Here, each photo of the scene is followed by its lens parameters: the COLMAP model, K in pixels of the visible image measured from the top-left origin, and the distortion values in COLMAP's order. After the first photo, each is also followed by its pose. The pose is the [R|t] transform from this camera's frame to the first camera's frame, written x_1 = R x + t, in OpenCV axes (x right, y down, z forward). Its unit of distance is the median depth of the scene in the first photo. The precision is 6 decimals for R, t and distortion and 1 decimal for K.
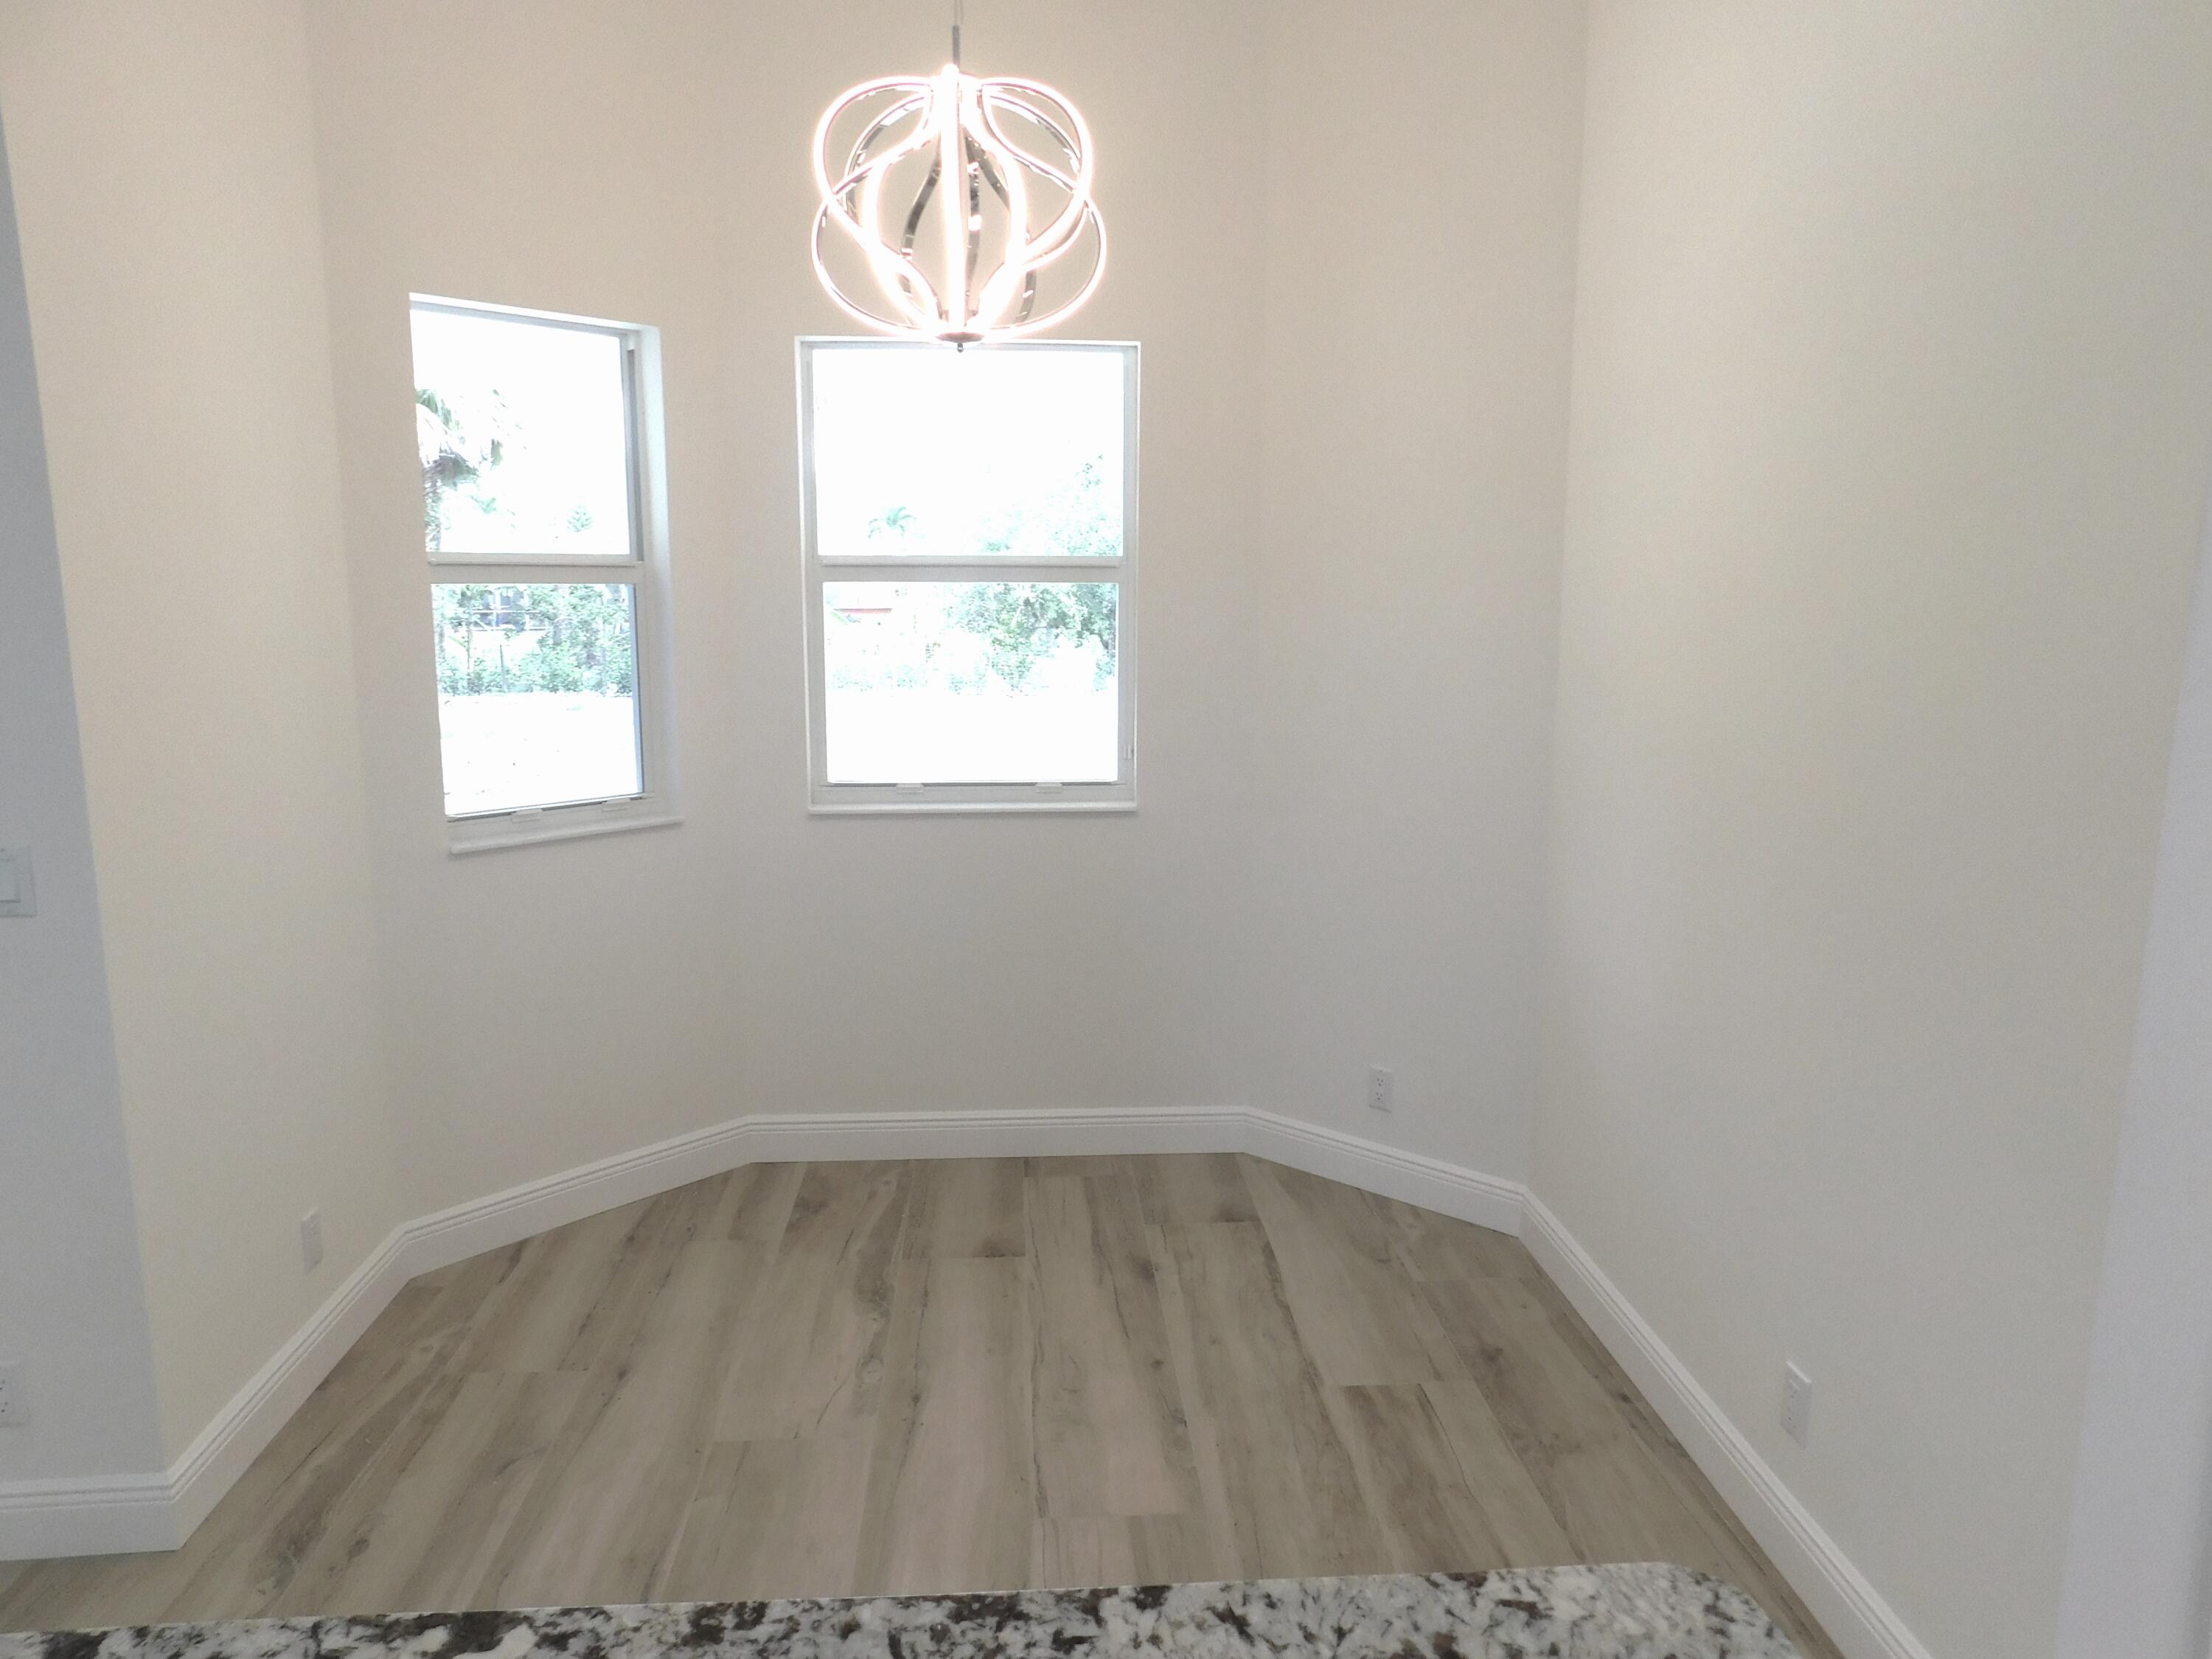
lens RADIAL K [[1468.1, 0, 1114.1], [0, 1468.1, 826.0], [0, 0, 1]] dist [-0.065819, 0.059556]
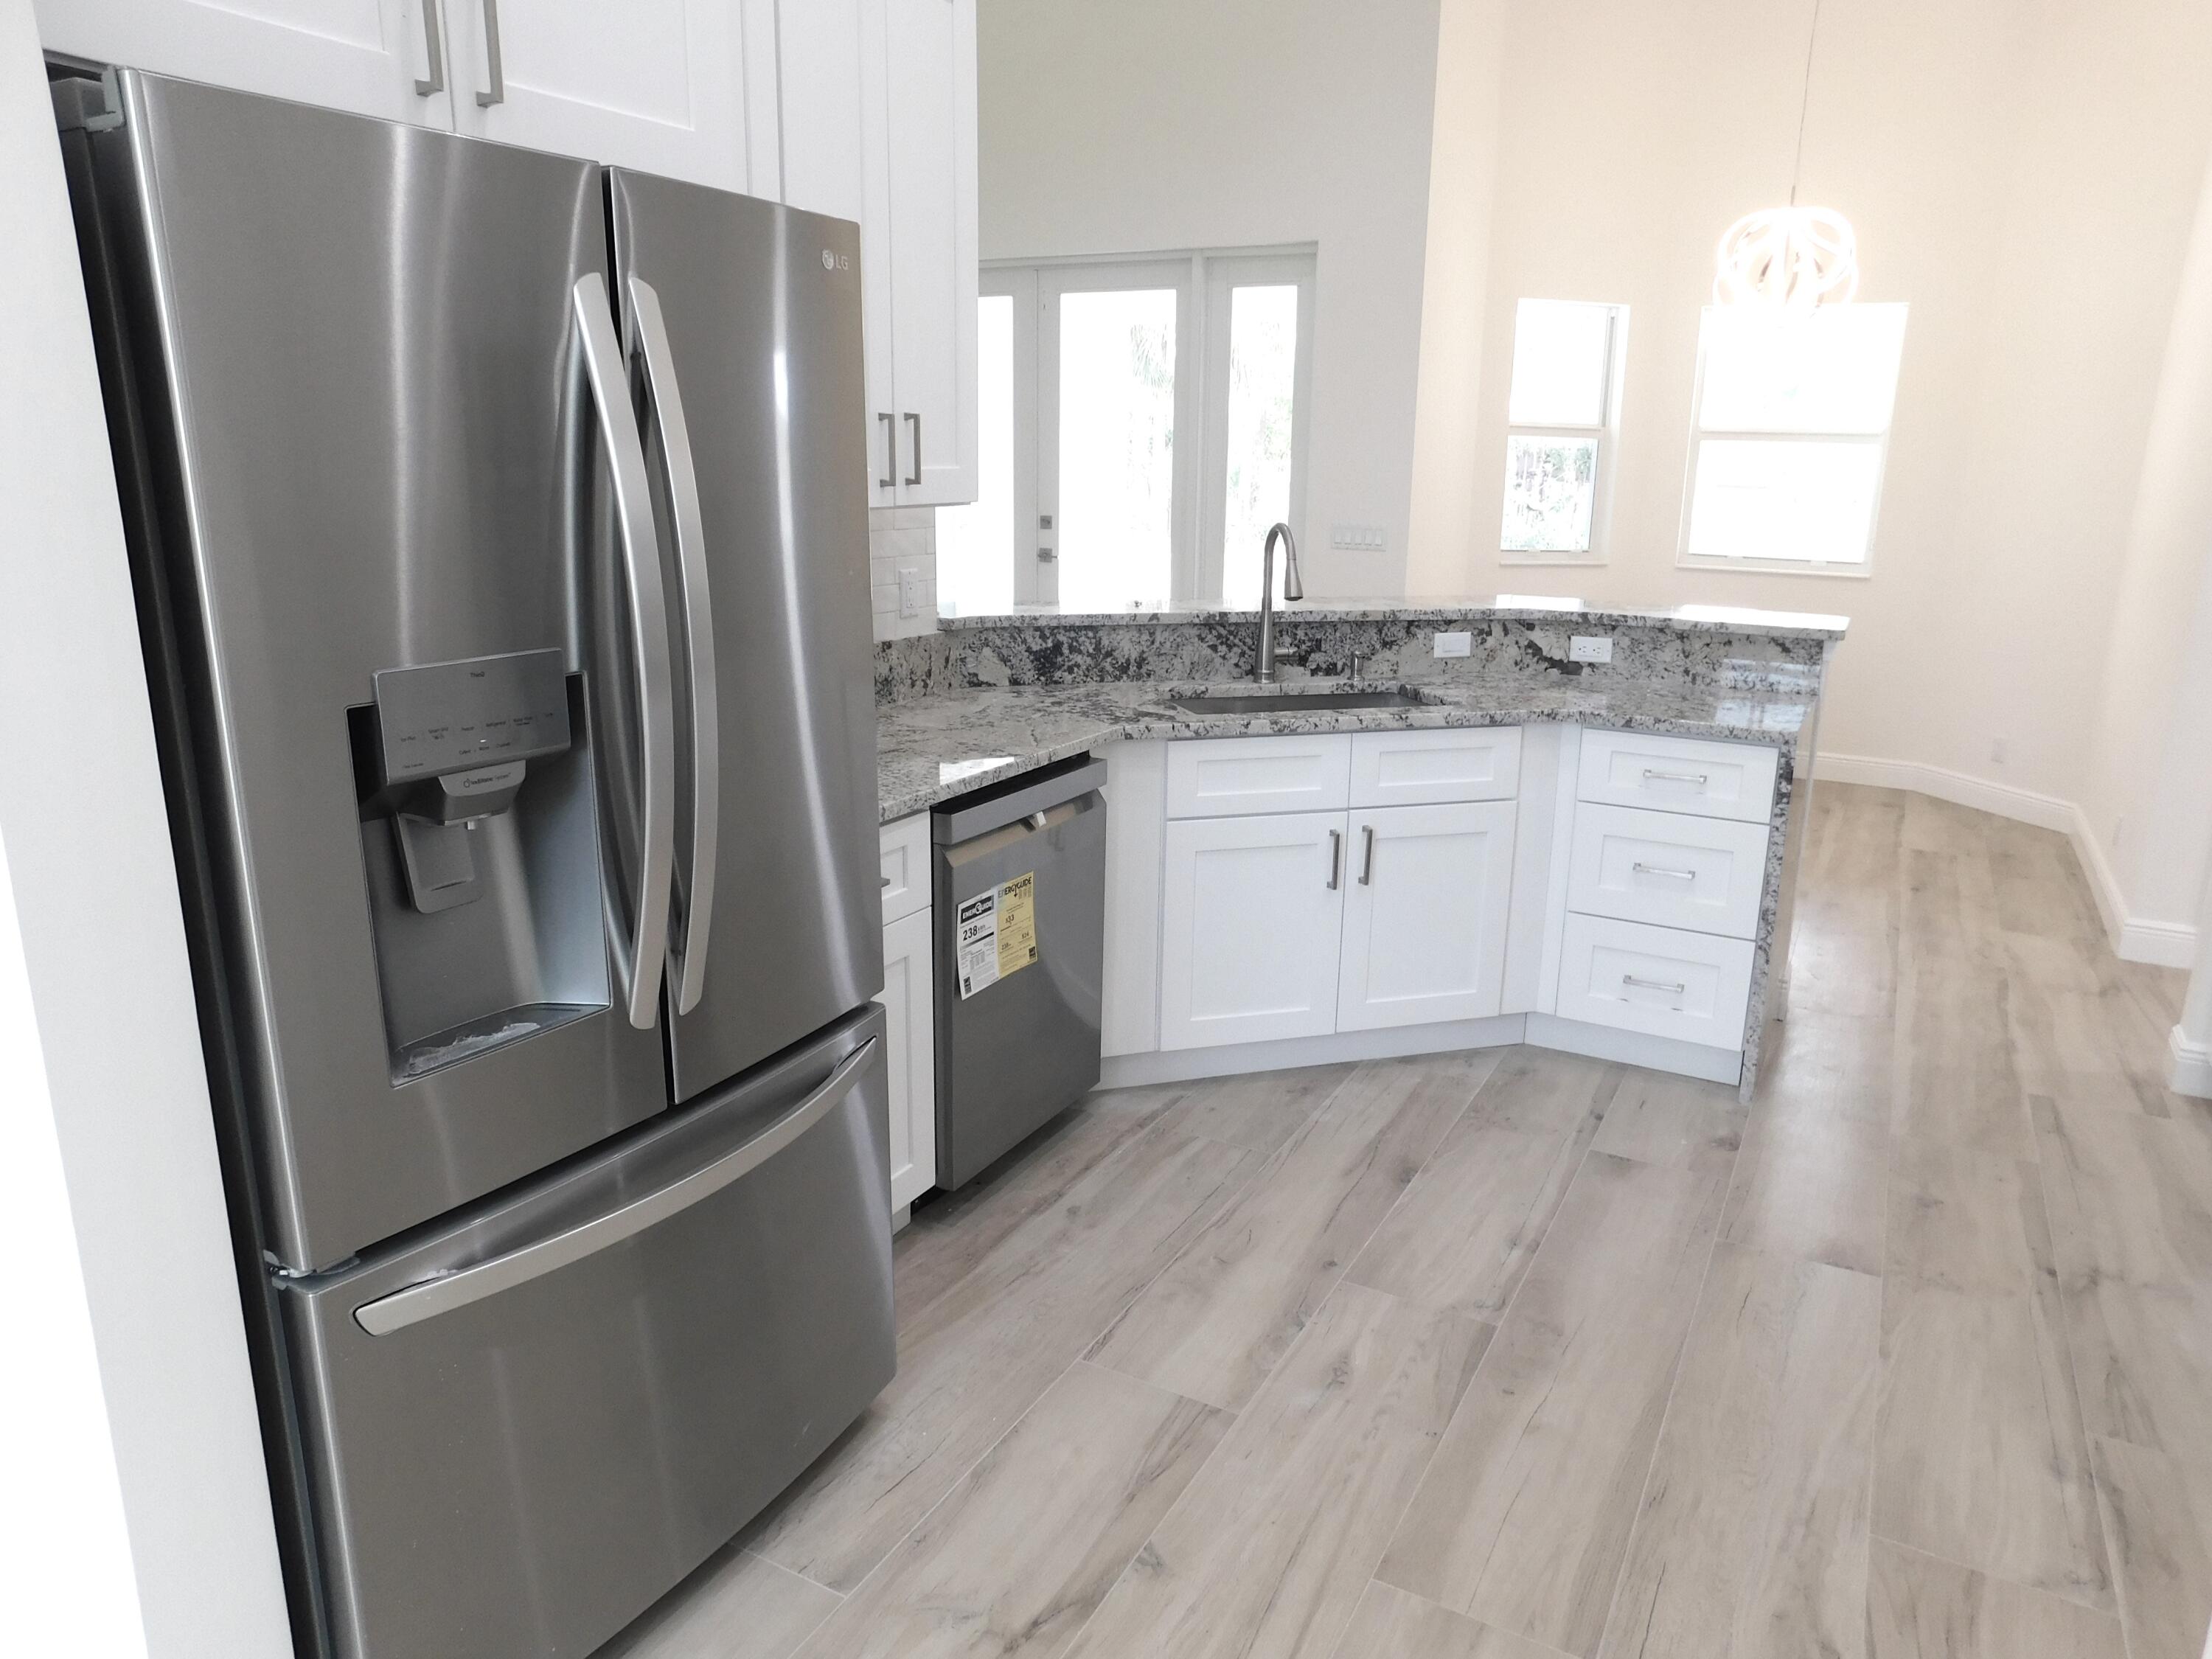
lens RADIAL K [[1468.1, 0, 1114.1], [0, 1468.1, 826.0], [0, 0, 1]] dist [-0.065819, 0.059556]
pose [[0.845103, 0.144008, -0.514842, 0.200144], [-0.102896, 0.988845, 0.107692, 0.203346], [0.524608, -0.038036, 0.850494, -1.019601]]
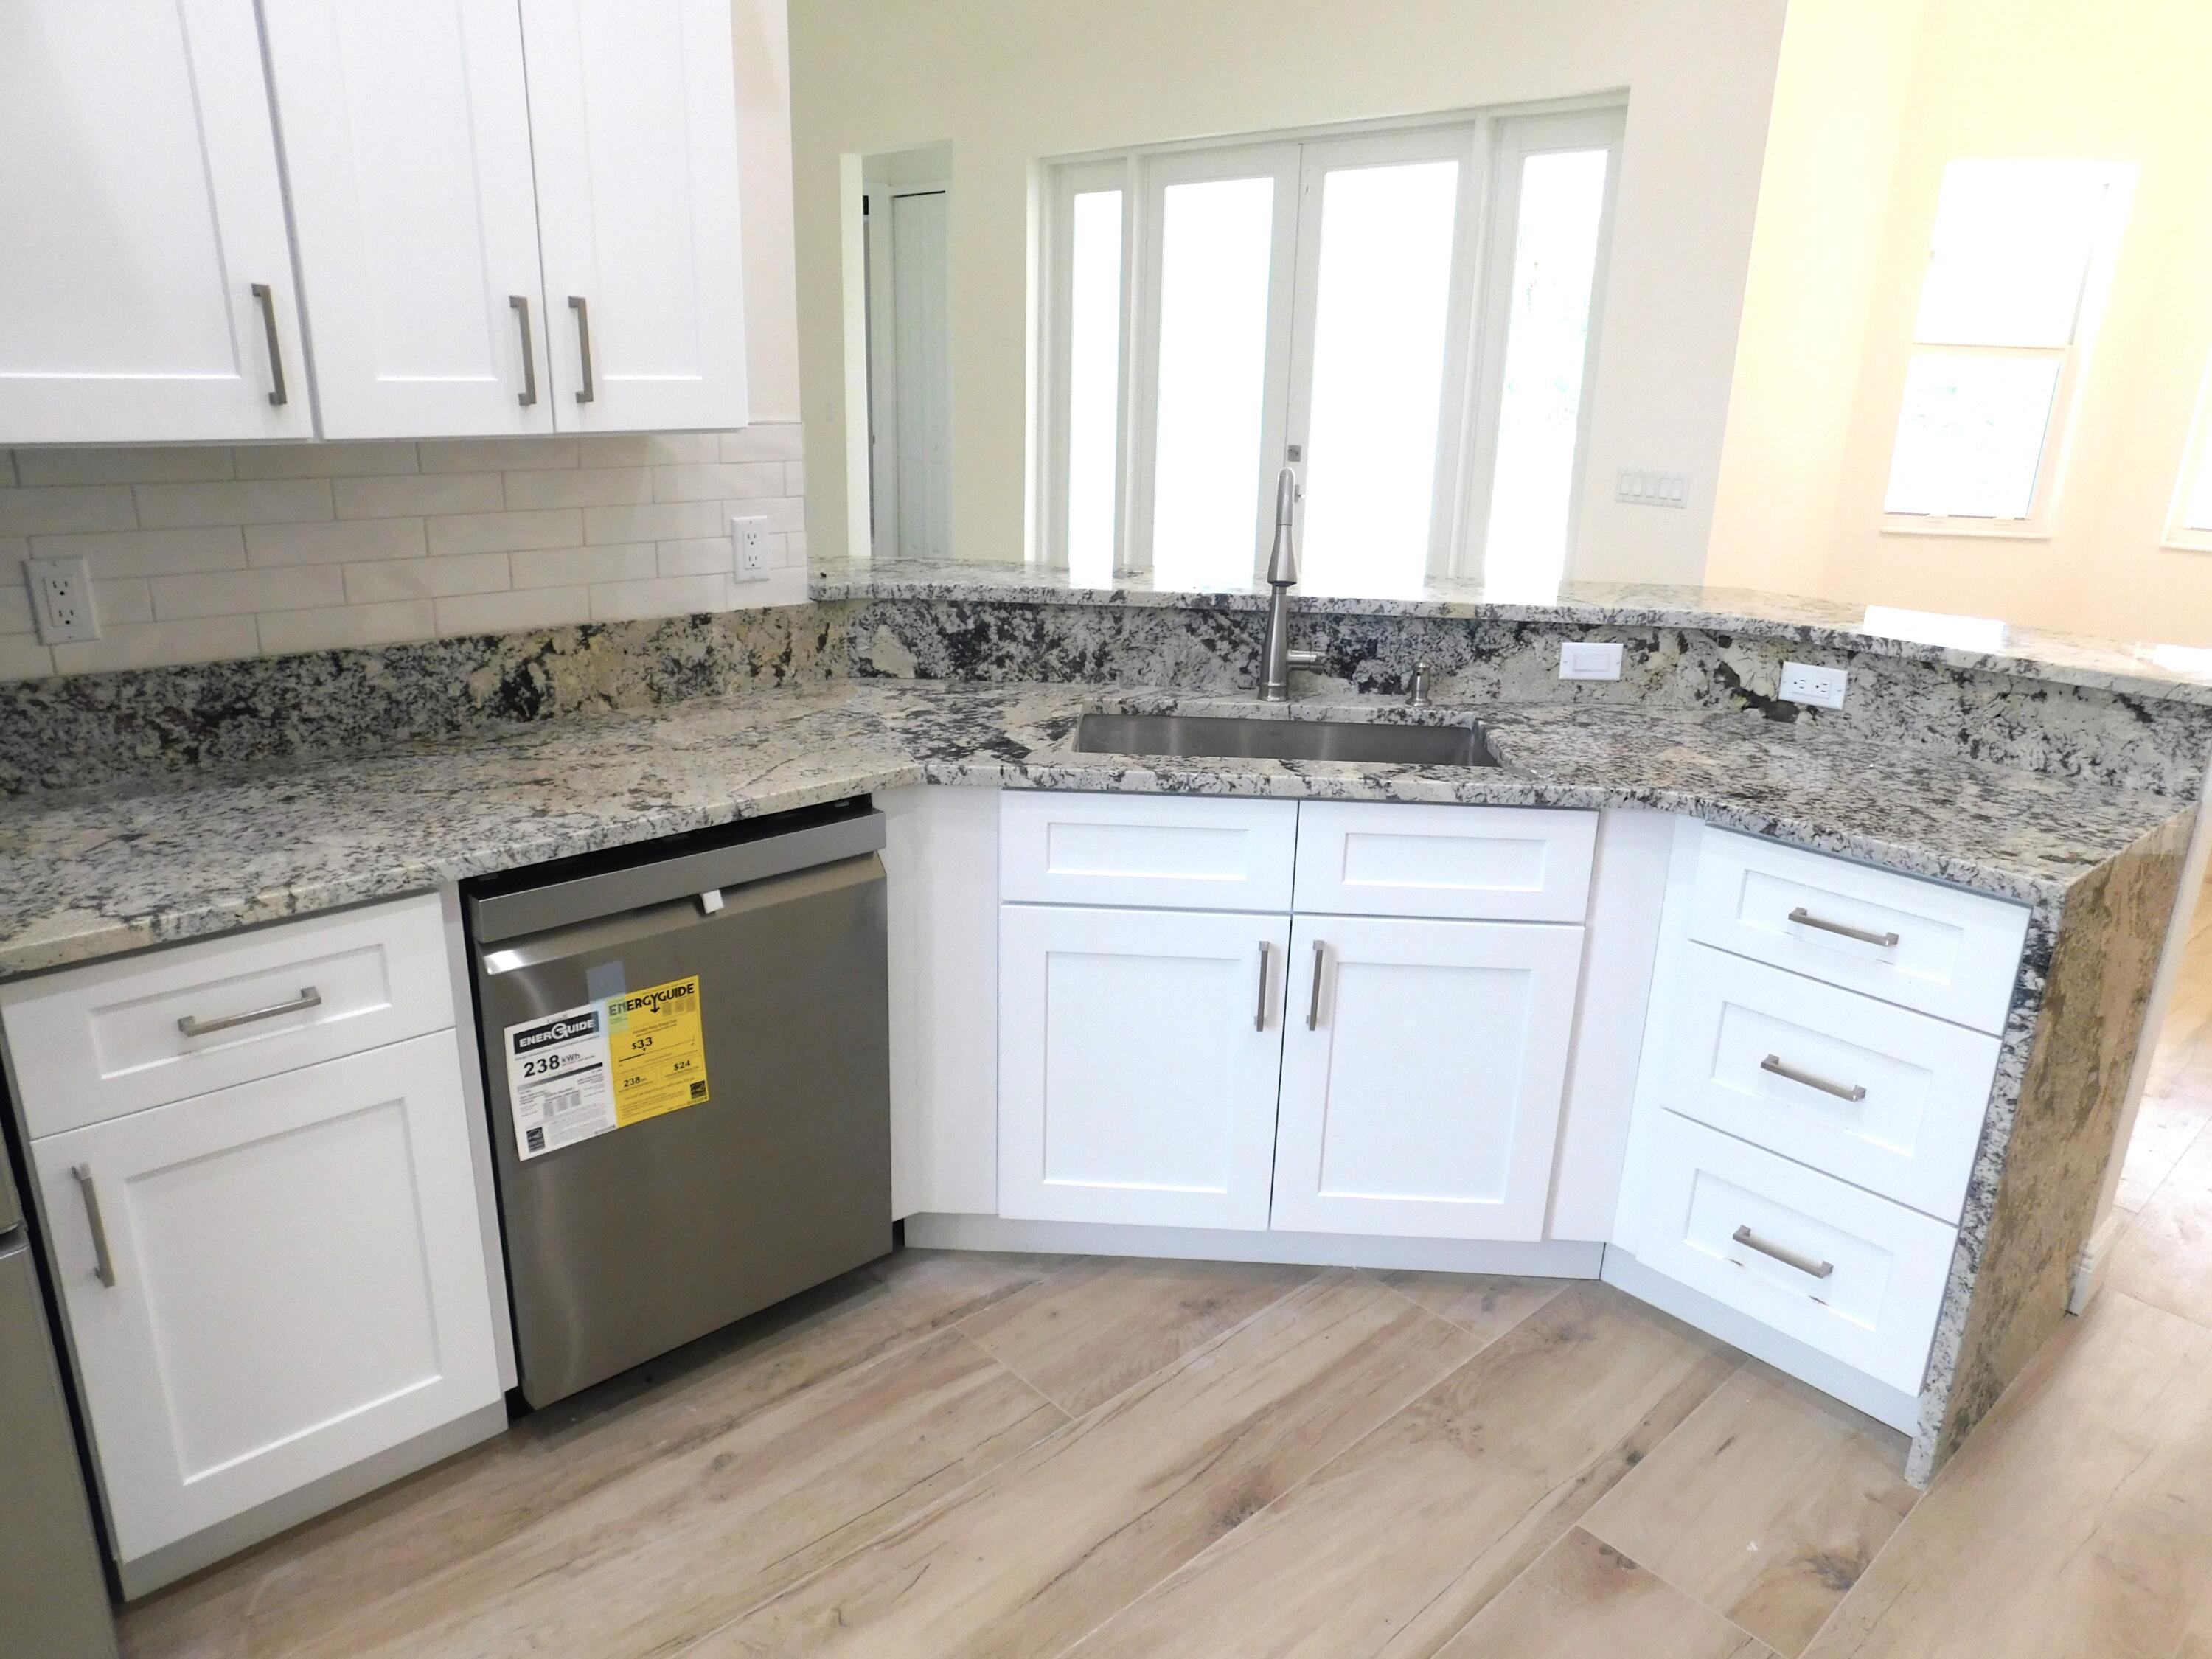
lens RADIAL K [[1468.1, 0, 1114.1], [0, 1468.1, 826.0], [0, 0, 1]] dist [-0.065819, 0.059556]
pose [[0.626772, 0.251442, -0.737518, 0.240219], [-0.155107, 0.967823, 0.198143, 0.132449], [0.763609, -0.009796, 0.645605, -0.598350]]
